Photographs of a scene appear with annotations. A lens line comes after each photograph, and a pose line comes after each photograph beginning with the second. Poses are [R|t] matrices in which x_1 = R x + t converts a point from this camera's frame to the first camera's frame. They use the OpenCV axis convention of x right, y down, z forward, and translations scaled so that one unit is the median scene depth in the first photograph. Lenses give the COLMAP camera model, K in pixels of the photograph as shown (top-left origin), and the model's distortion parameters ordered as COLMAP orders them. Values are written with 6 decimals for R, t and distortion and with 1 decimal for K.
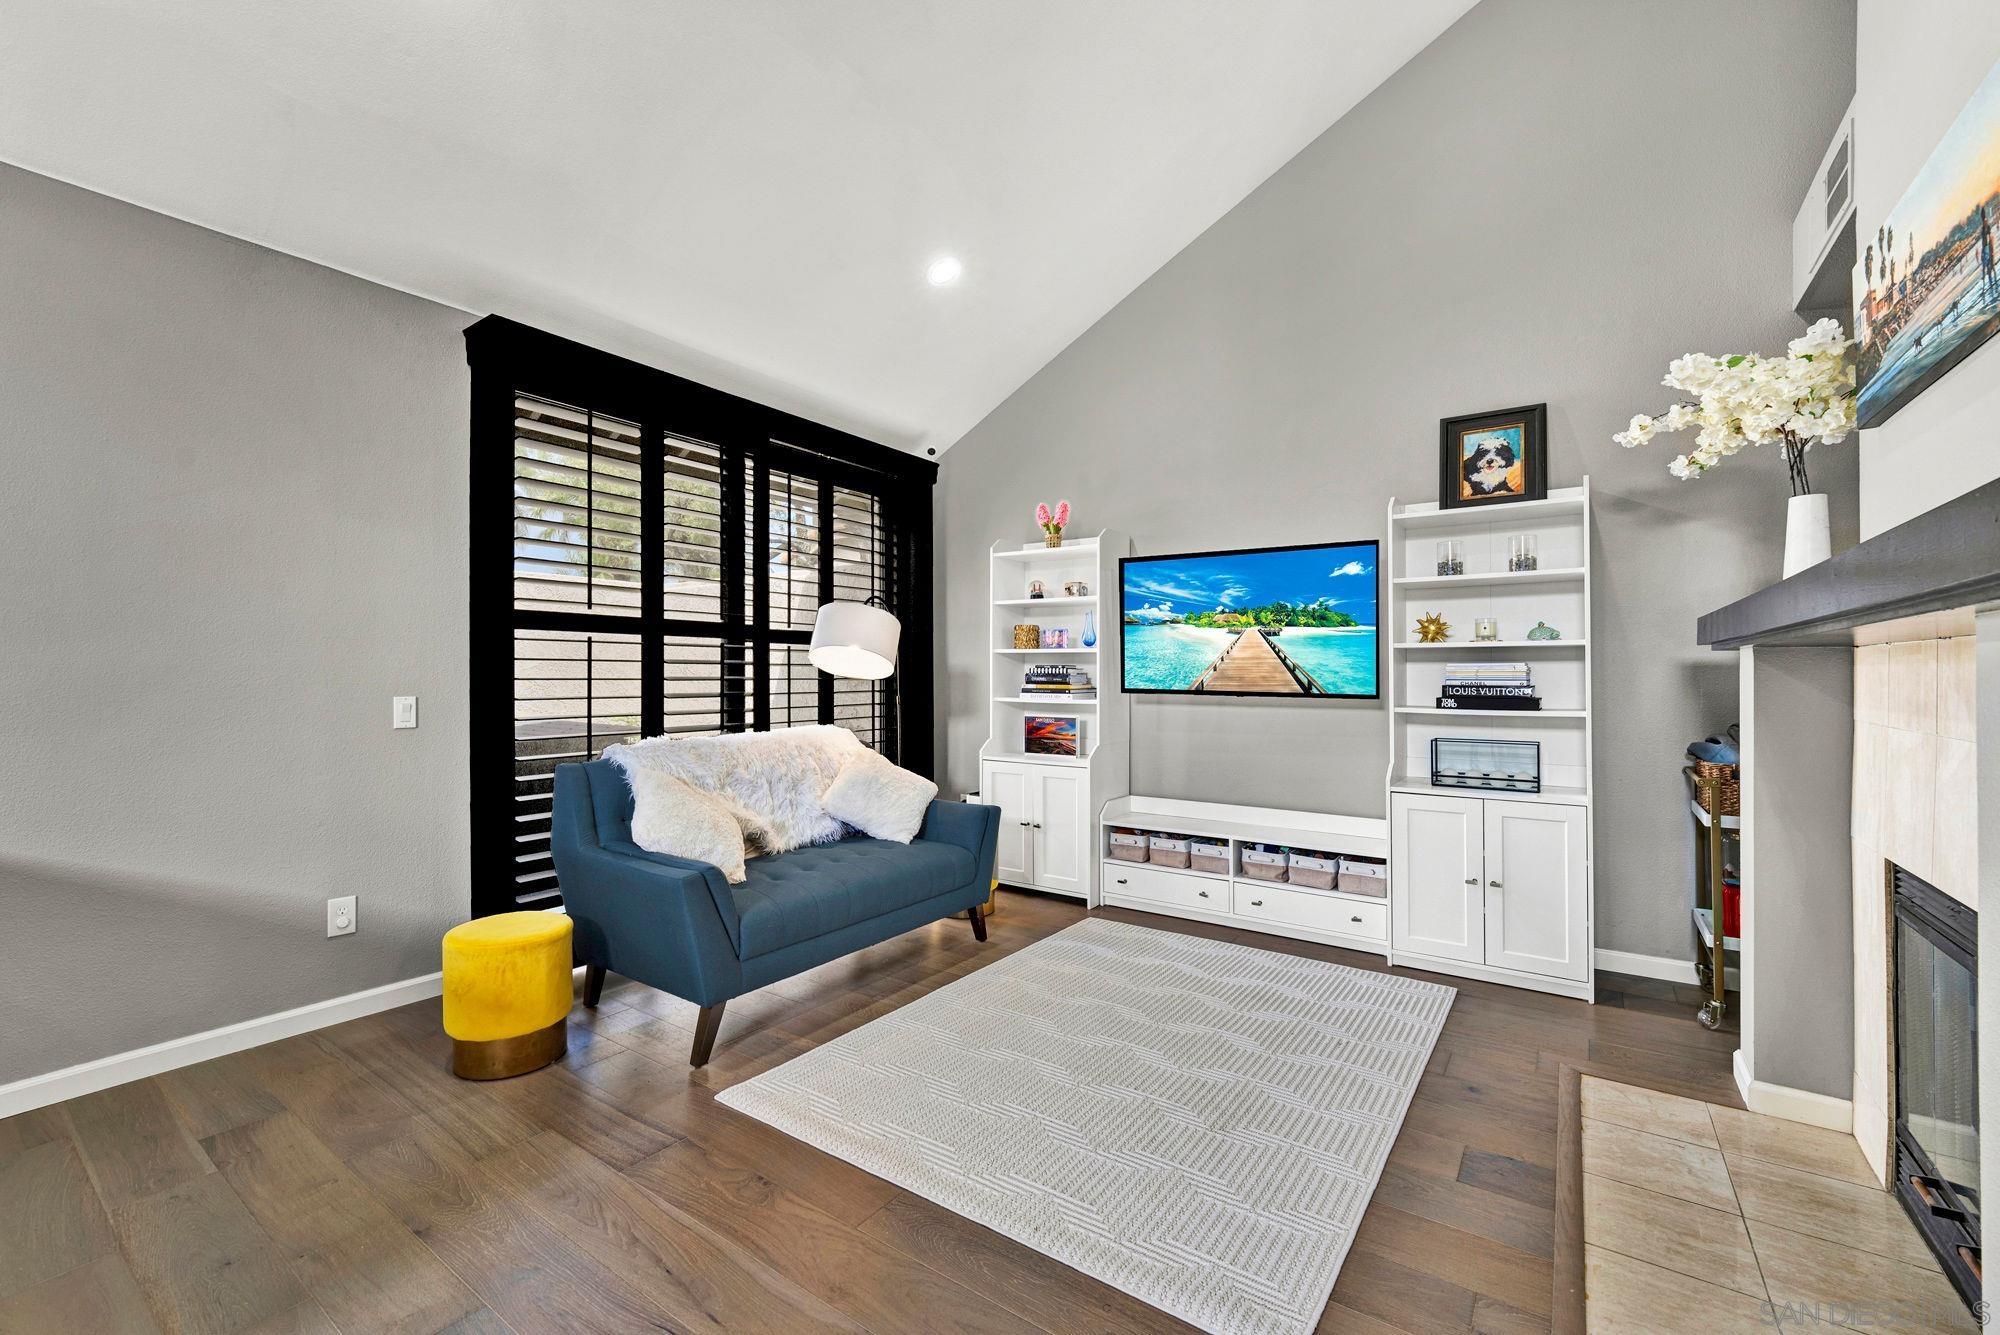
lens RADIAL K [[828.0, 0, 999.2], [0, 828.0, 658.4], [0, 0, 1]] dist [0.000299, -0.000258]
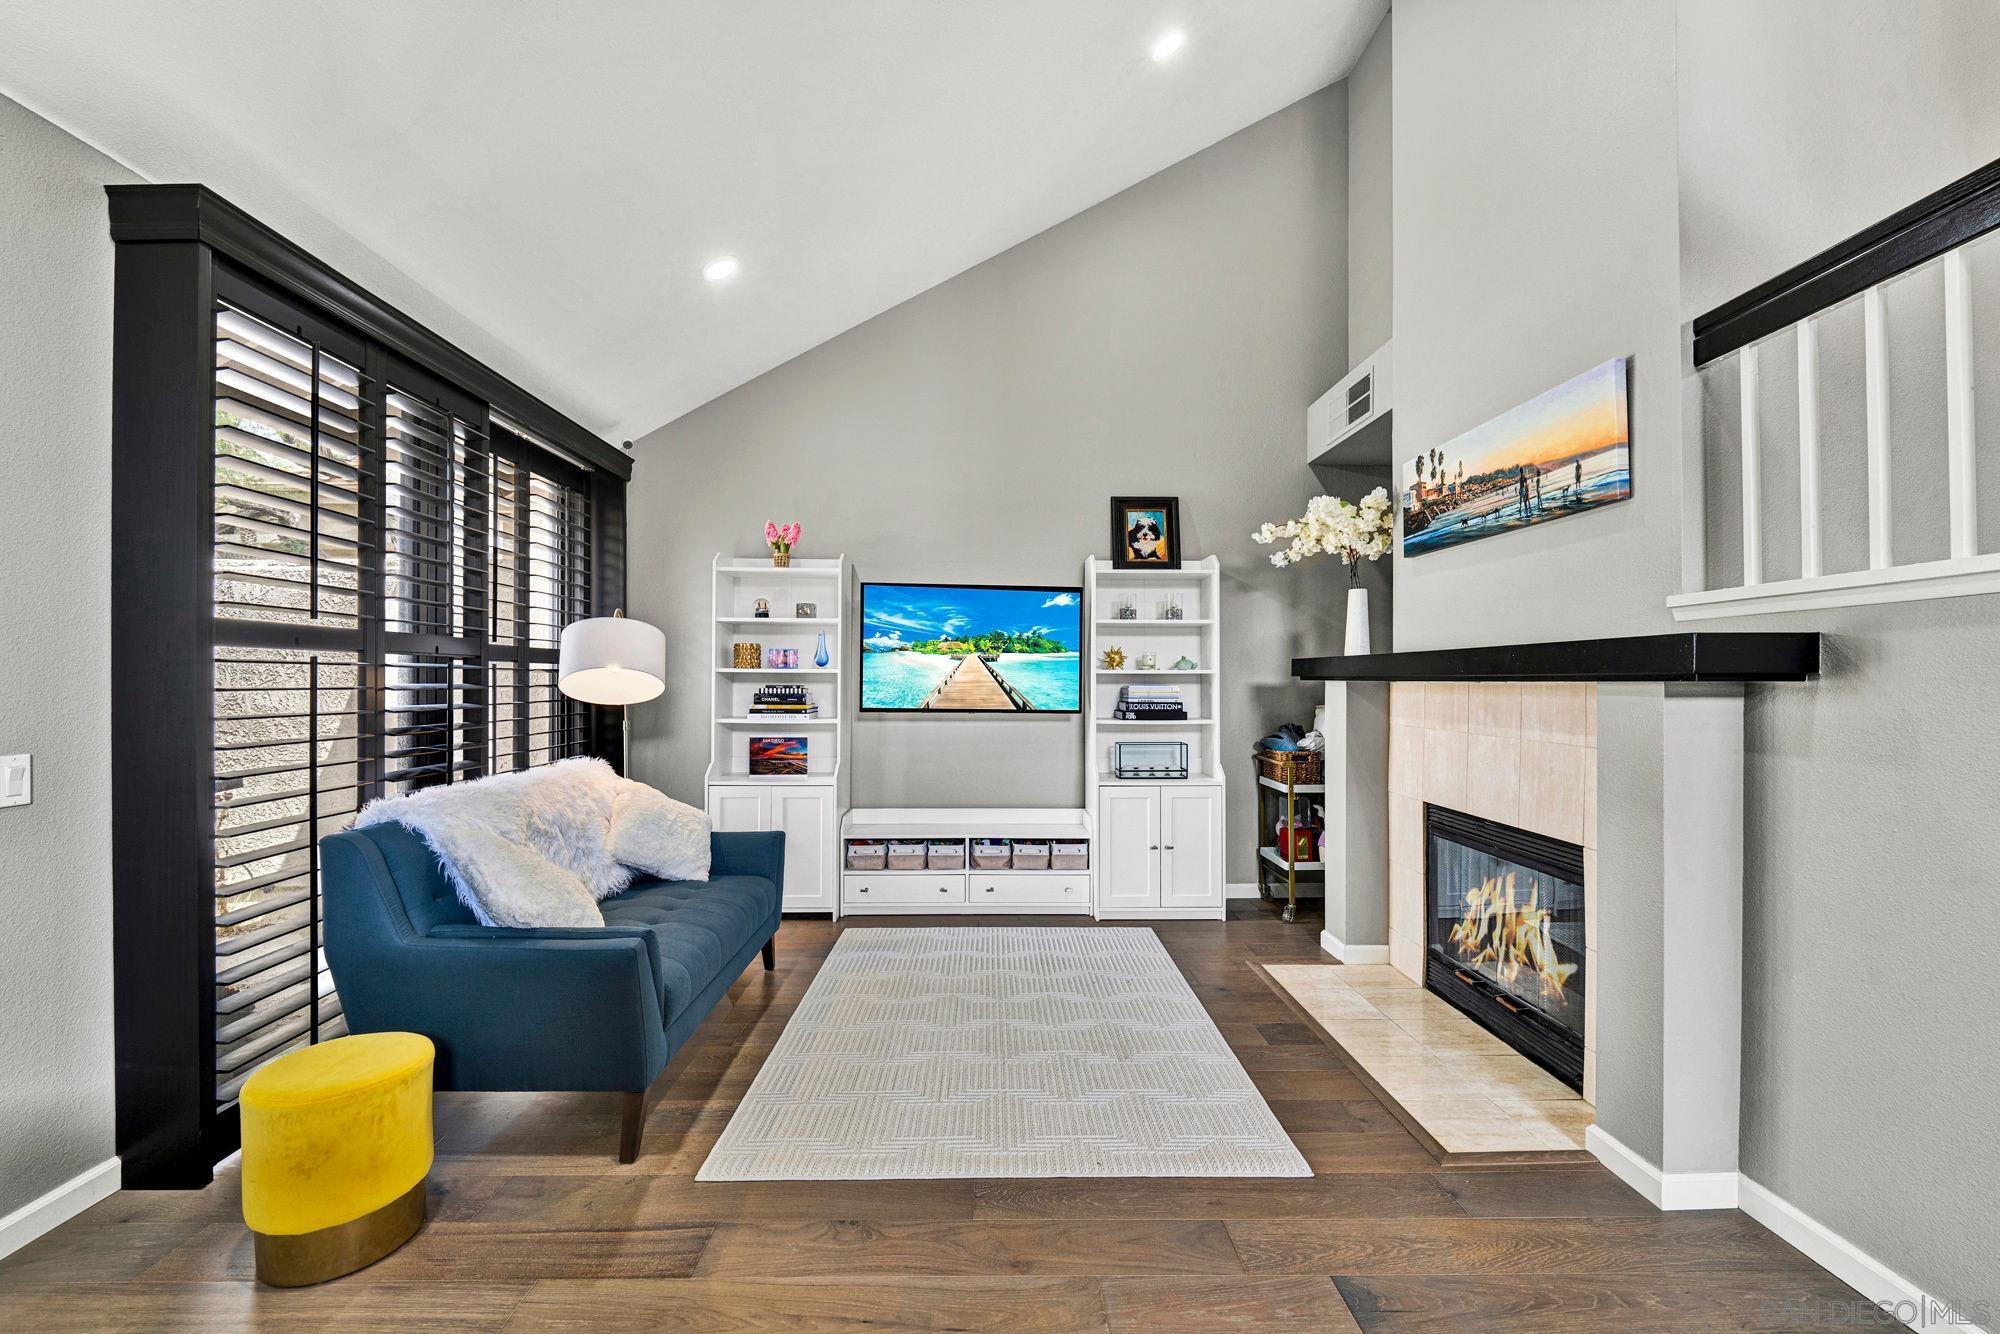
lens RADIAL K [[832.7, 0, 1000.0], [0, 832.7, 667.0], [0, 0, 1]] dist [0.019927, -0.012788]
pose [[0.808590, 0.008273, 0.588315, -0.391286], [-0.011059, 0.999938, 0.001139, -0.021837], [-0.588269, -0.007427, 0.808631, 0.043081]]
